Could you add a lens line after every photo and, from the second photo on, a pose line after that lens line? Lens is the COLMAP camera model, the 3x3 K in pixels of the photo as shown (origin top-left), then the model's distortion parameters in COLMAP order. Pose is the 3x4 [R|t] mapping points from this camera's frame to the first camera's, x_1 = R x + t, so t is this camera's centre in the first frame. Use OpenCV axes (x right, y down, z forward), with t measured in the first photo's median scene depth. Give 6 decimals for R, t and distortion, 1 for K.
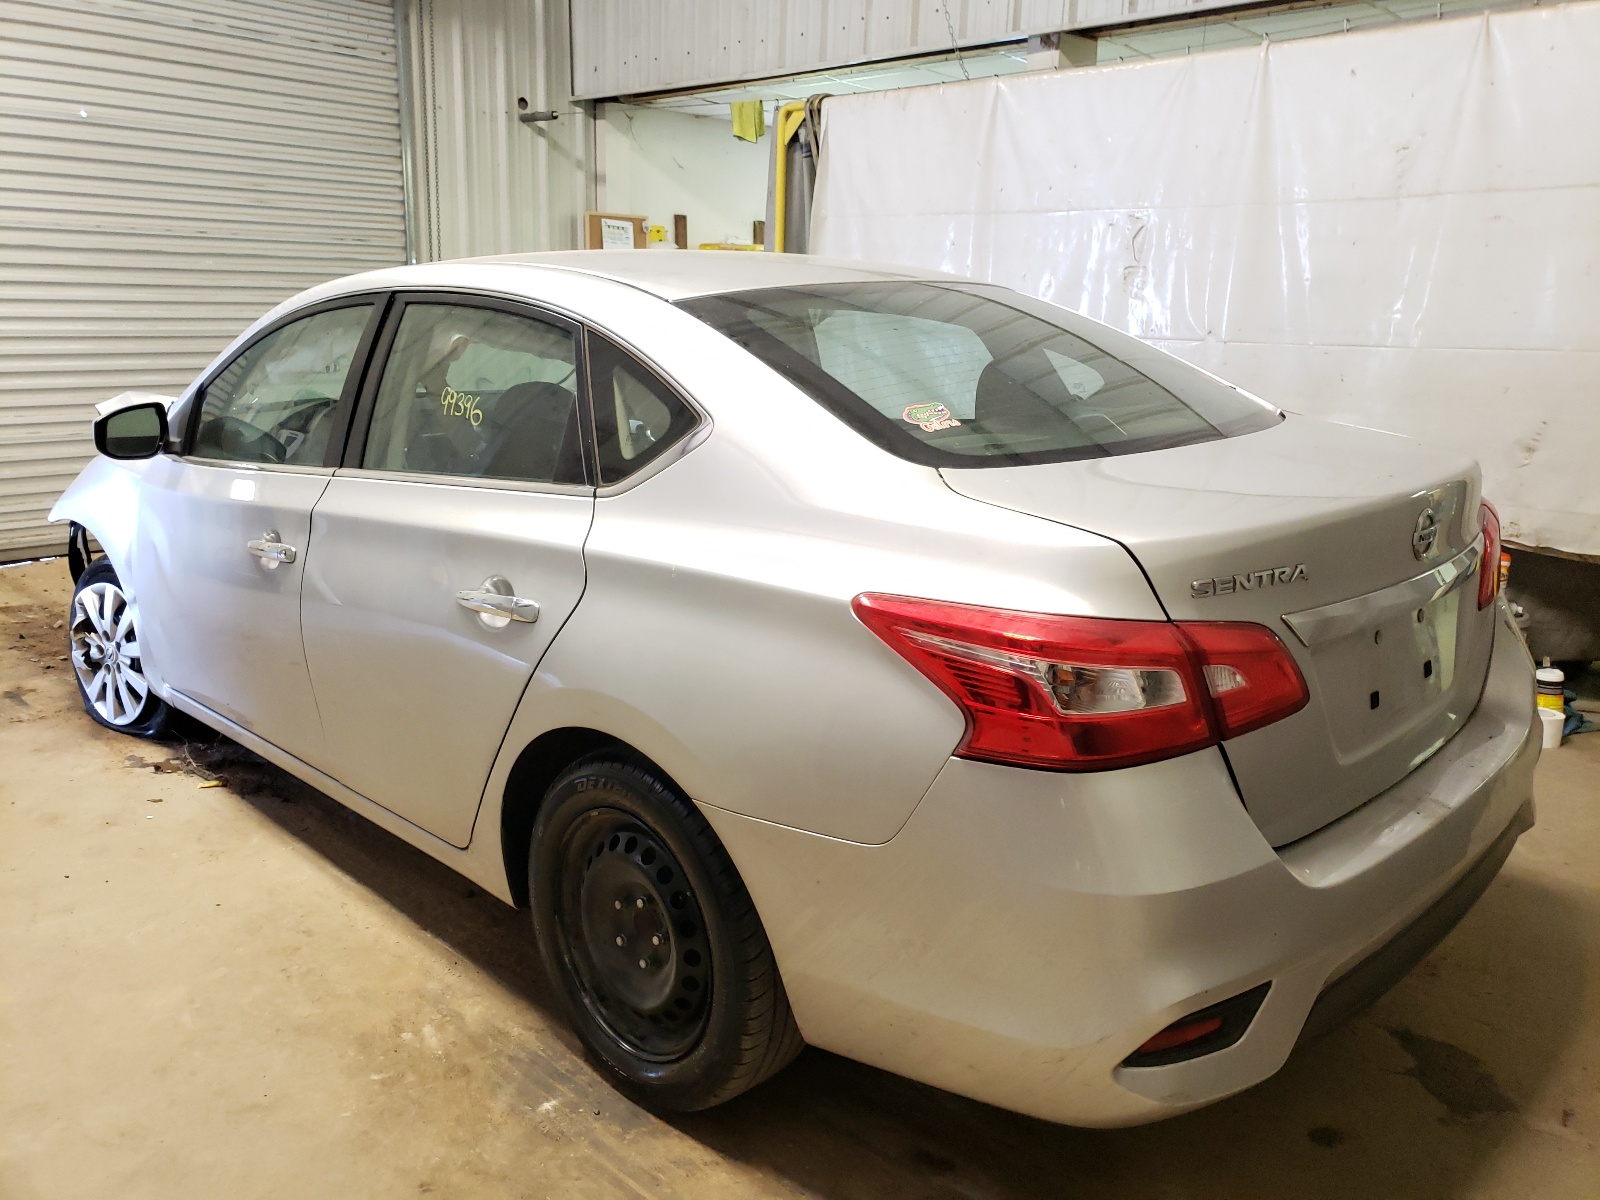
lens RADIAL K [[1221.6, 0, 787.5], [0, 1221.6, 592.9], [0, 0, 1]] dist [-0.005409, 0.046074]
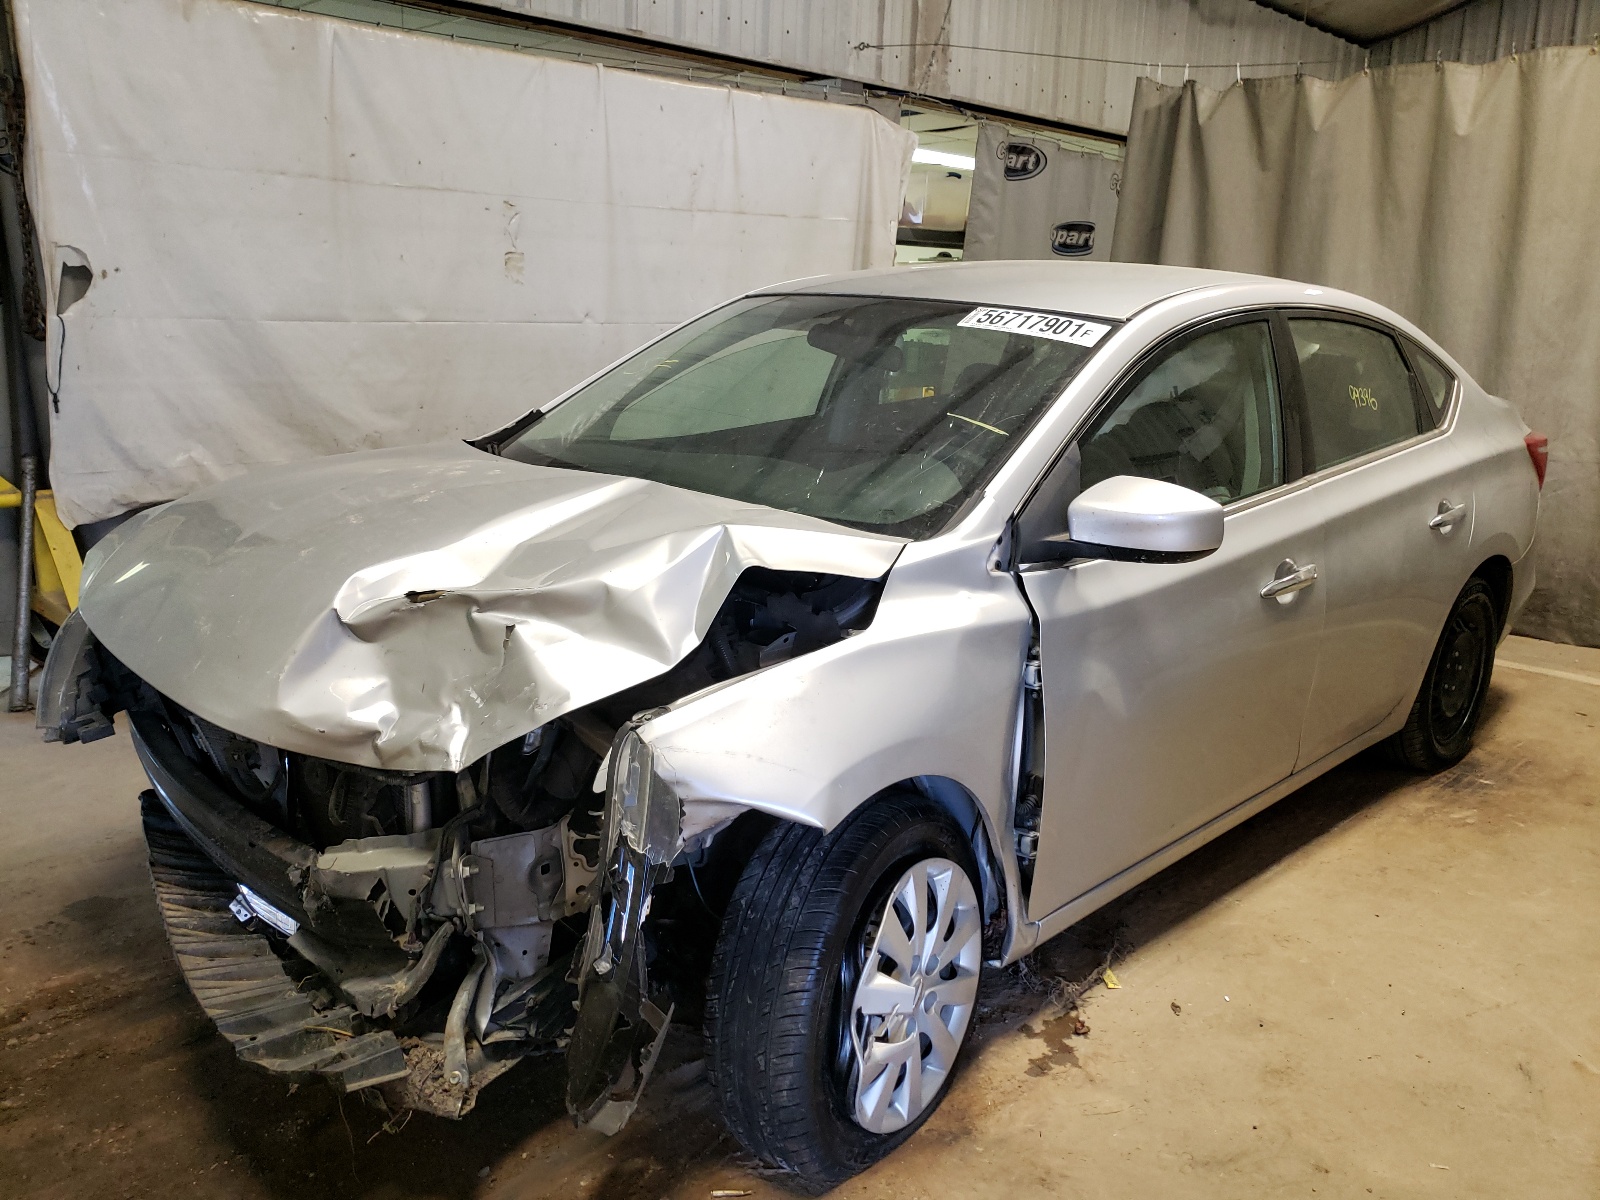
lens RADIAL K [[1221.6, 0, 787.5], [0, 1221.6, 592.9], [0, 0, 1]] dist [-0.005409, 0.046074]
pose [[0.042355, -0.254260, 0.966208, -1.267190], [0.213029, 0.947135, 0.239903, -0.315888], [-0.976127, 0.195669, 0.094281, 1.201144]]
